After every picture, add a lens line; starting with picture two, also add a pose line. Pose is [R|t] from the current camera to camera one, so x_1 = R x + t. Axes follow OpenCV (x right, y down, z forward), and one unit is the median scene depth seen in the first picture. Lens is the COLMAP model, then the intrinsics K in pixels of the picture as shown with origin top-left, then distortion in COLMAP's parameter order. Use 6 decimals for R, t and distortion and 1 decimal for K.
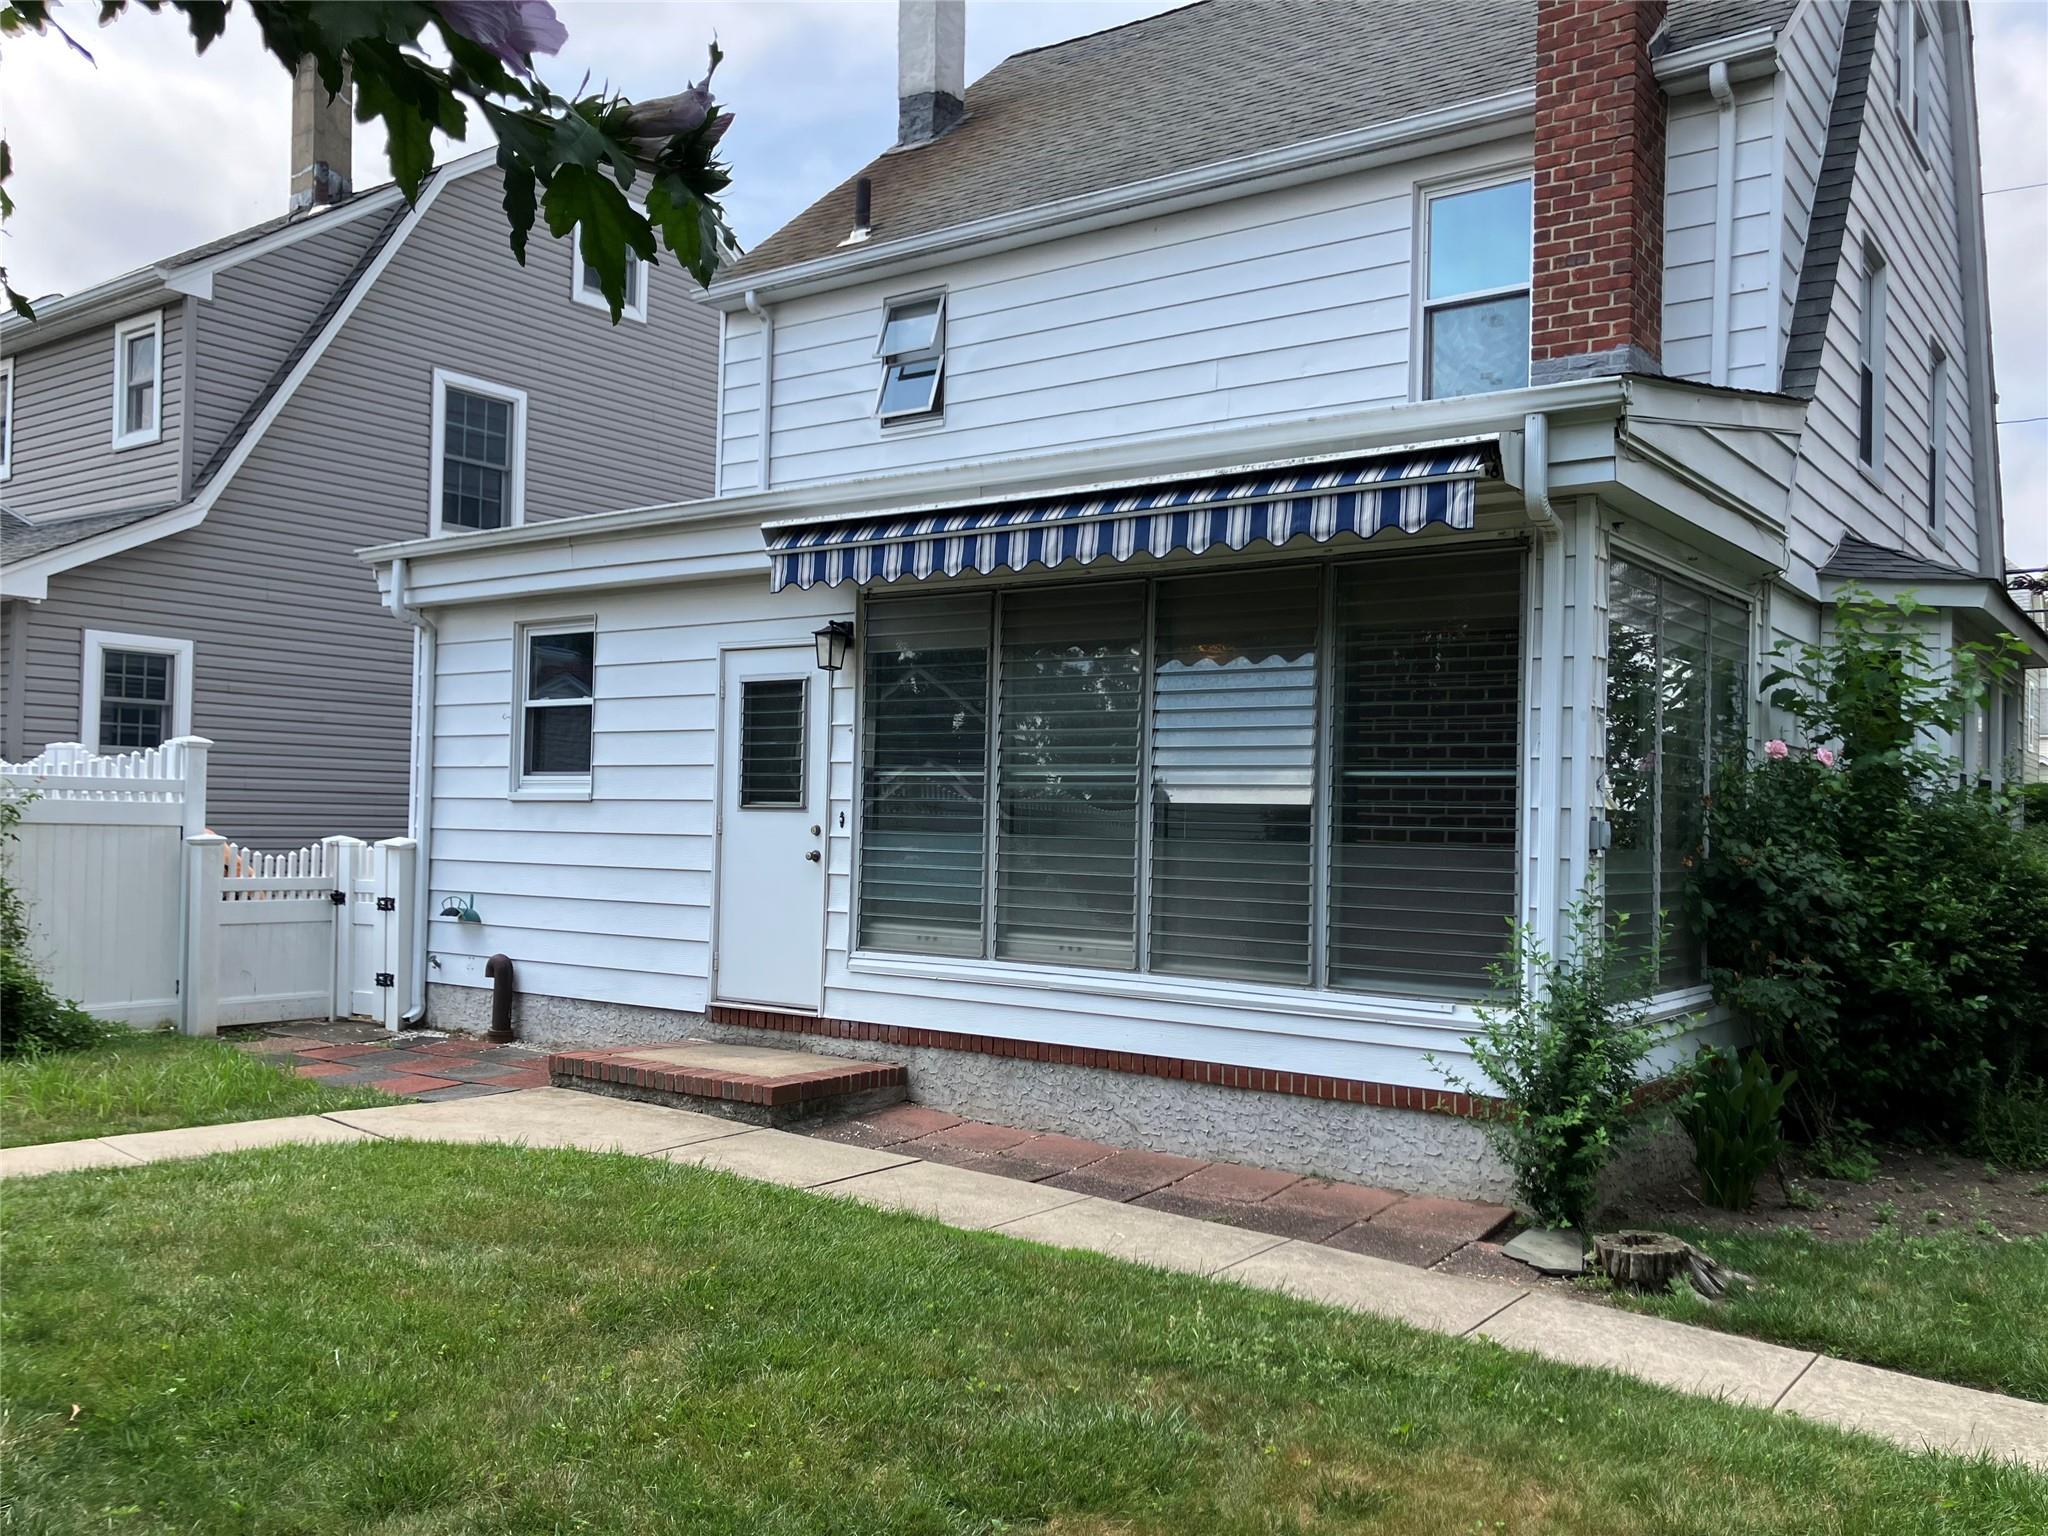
lens RADIAL K [[1697.2, 0, 1033.3], [0, 1697.2, 778.8], [0, 0, 1]] dist [0.022709, -0.016785]
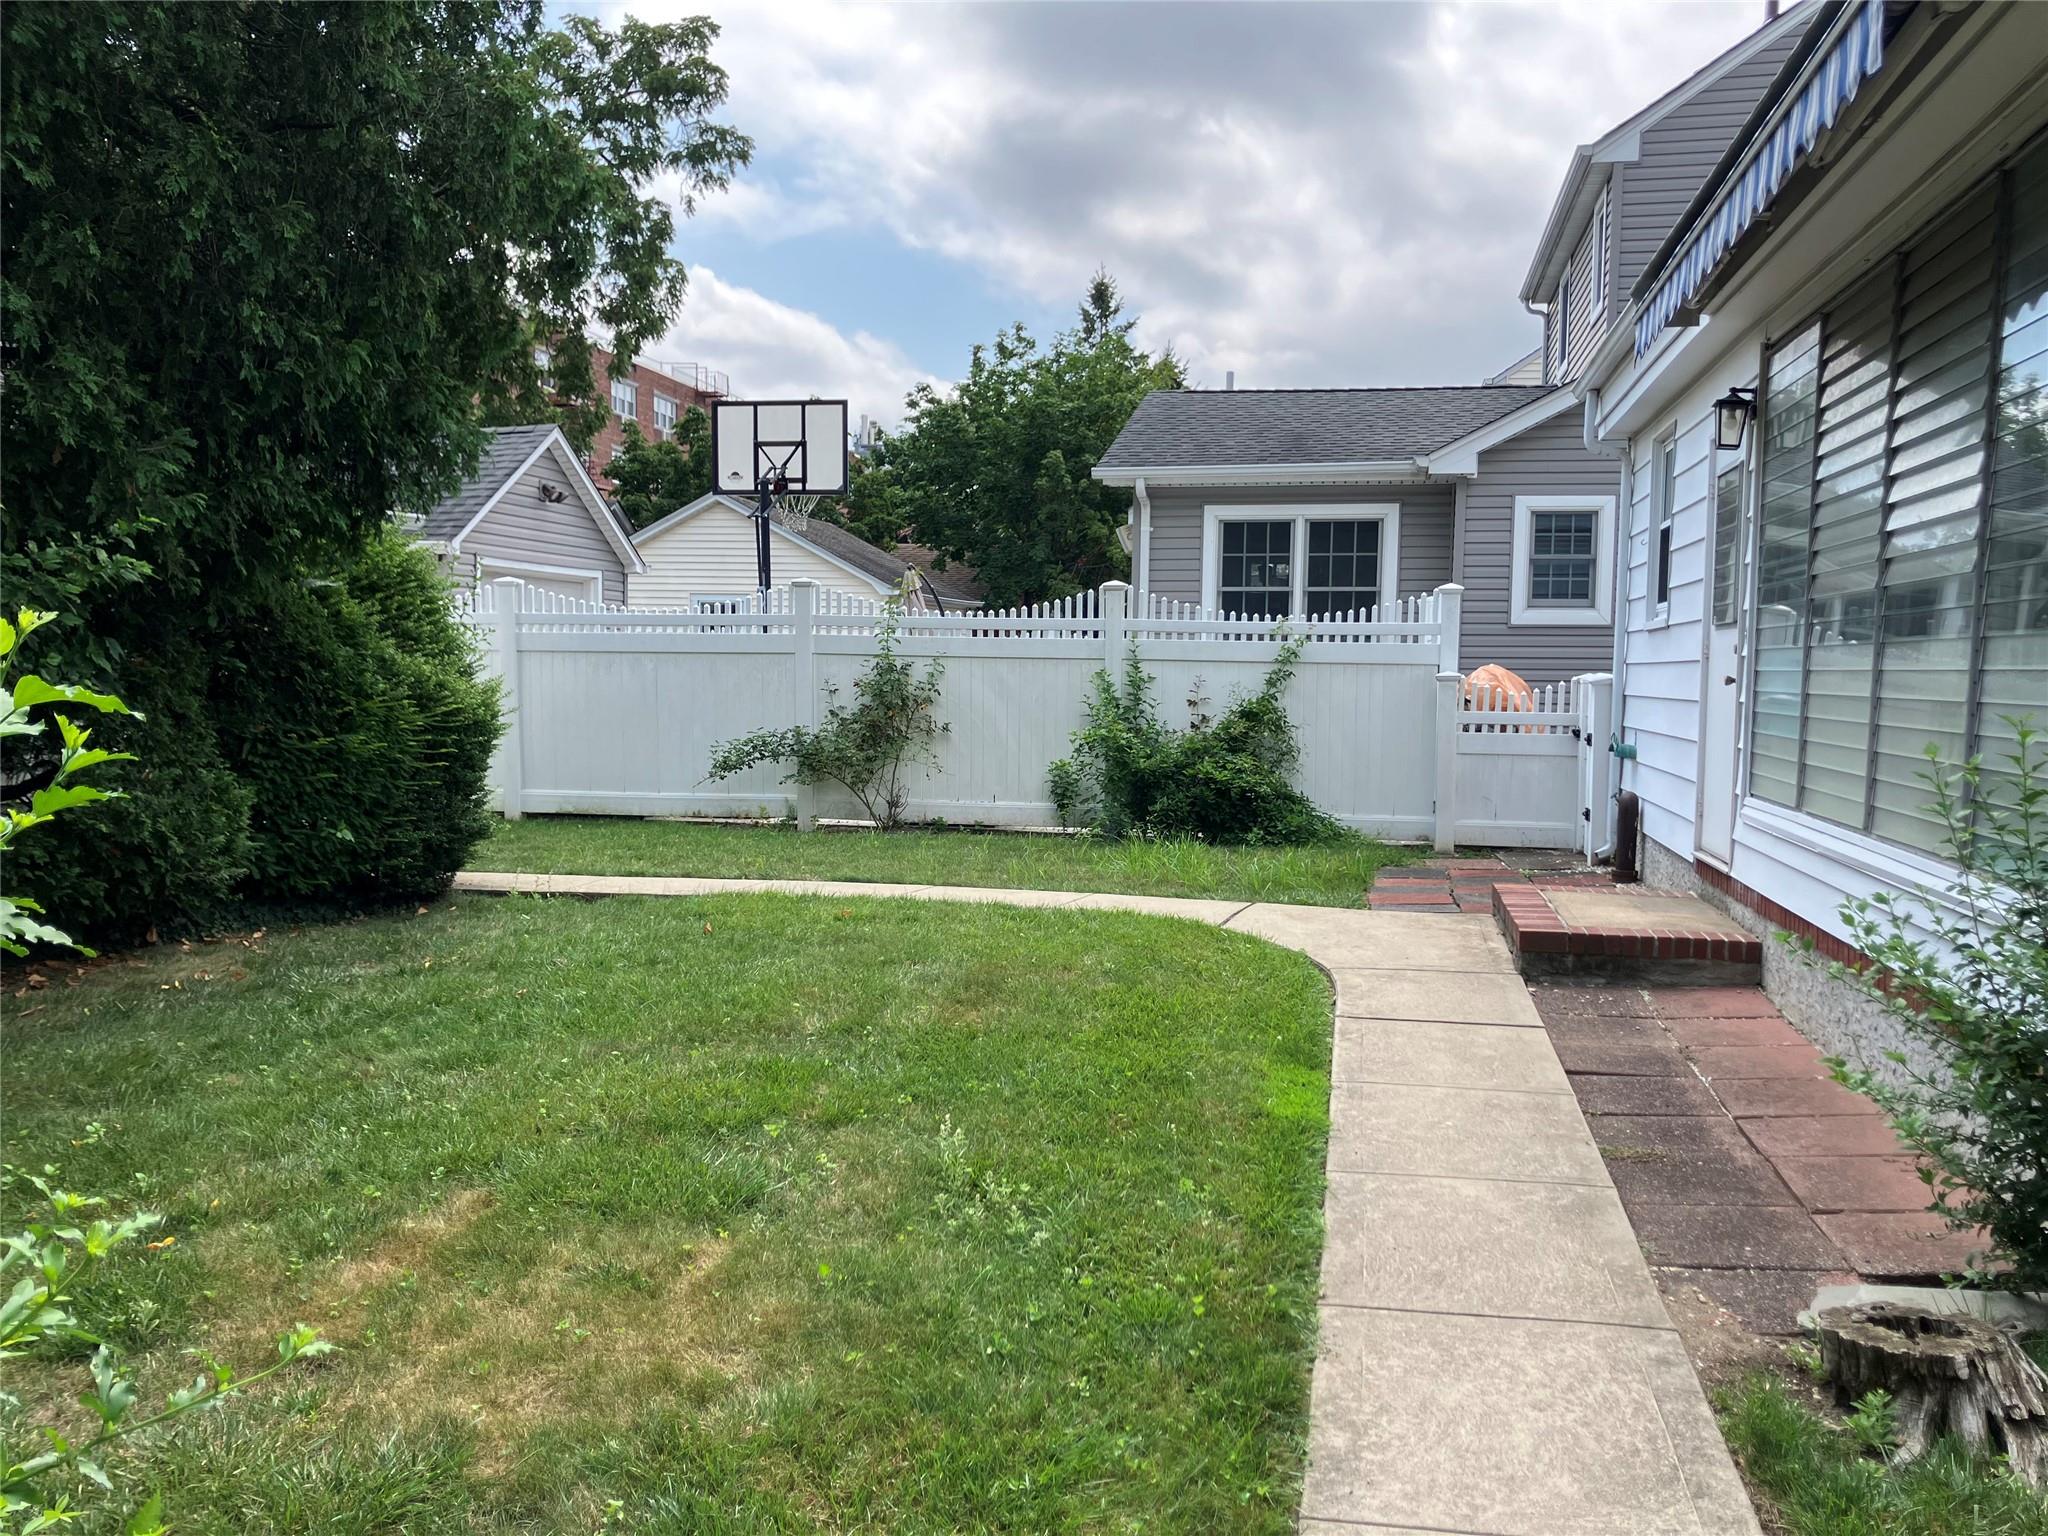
lens RADIAL K [[1697.2, 0, 1025.8], [0, 1697.2, 768.0], [0, 0, 1]] dist [0.022709, -0.016785]
pose [[0.418697, 0.039504, -0.907266, 0.400268], [0.017810, 0.998504, 0.051696, 0.033137], [0.907951, -0.037803, 0.417367, 0.287637]]
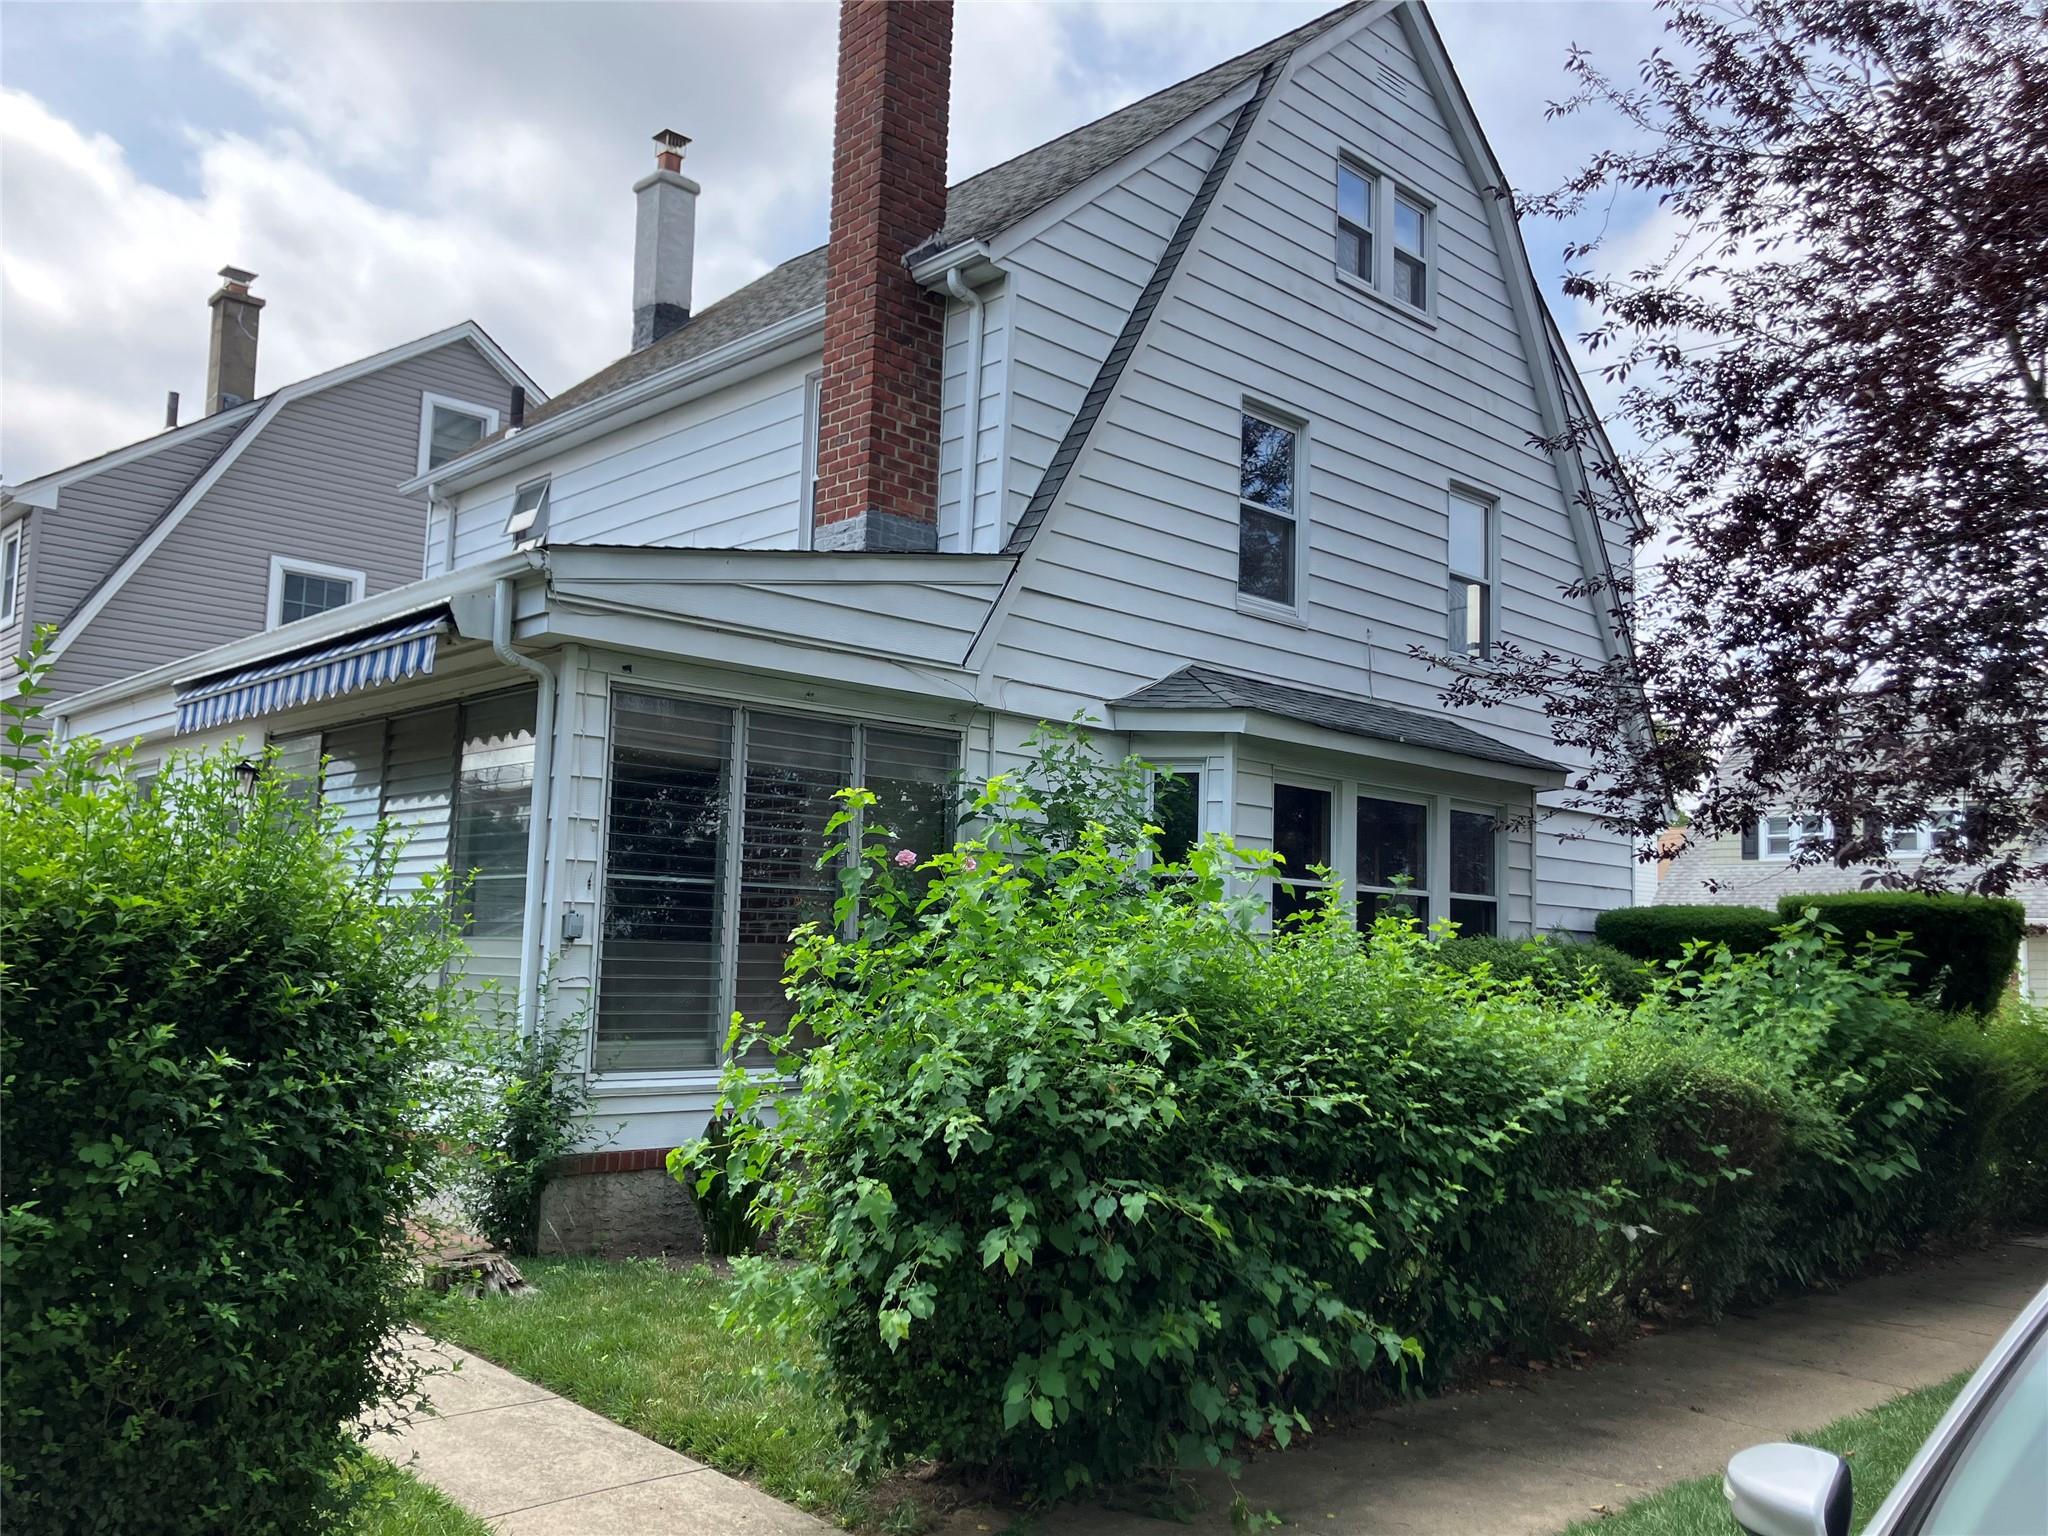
lens RADIAL K [[1697.2, 0, 1014.2], [0, 1697.2, 772.2], [0, 0, 1]] dist [0.022709, -0.016785]
pose [[0.983940, -0.013479, -0.177989, 0.528609], [-0.002699, 0.995908, -0.090338, 0.020551], [0.178478, 0.089367, 0.979877, -0.077482]]
